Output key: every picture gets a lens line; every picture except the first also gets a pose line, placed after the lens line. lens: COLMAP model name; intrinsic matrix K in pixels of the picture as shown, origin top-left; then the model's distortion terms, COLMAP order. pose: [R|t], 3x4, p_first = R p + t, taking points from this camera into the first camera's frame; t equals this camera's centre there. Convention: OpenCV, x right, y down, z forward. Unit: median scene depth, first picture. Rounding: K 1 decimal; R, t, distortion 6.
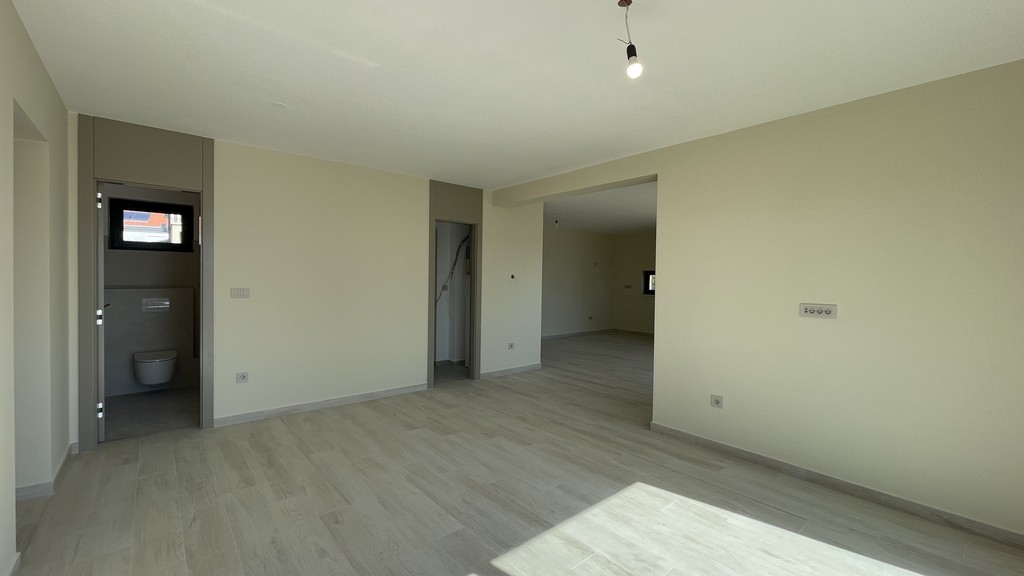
lens RADIAL K [[414.6, 0, 508.8], [0, 414.6, 286.3], [0, 0, 1]] dist [0.000084, 0.000111]
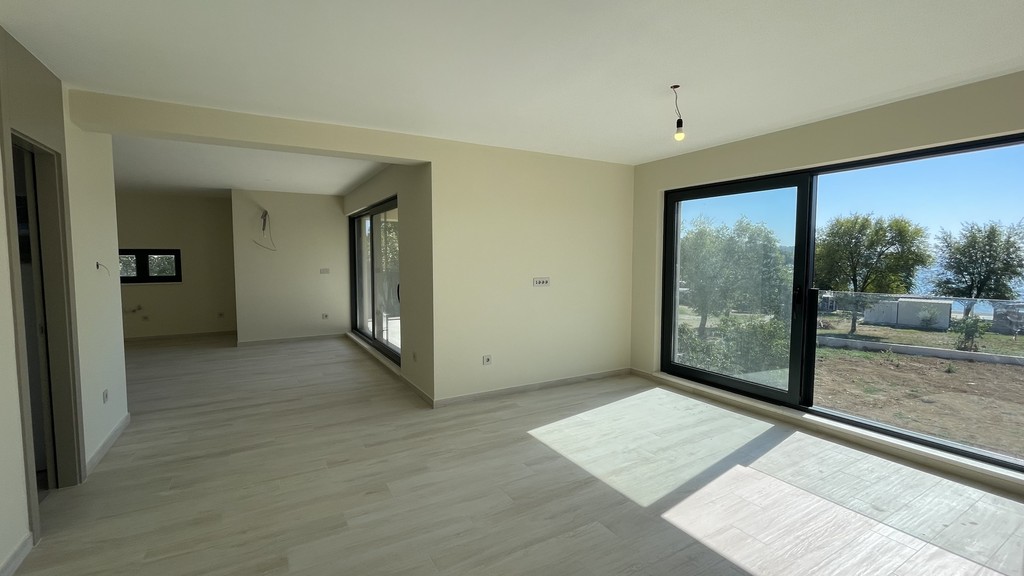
lens RADIAL K [[435.3, 0, 505.5], [0, 435.3, 284.6], [0, 0, 1]] dist [-0.001202, -0.000121]
pose [[0.200915, -0.079780, 0.976355, -0.819303], [0.028737, 0.996729, 0.075531, -0.054452], [-0.979187, 0.012882, 0.202550, 0.719774]]
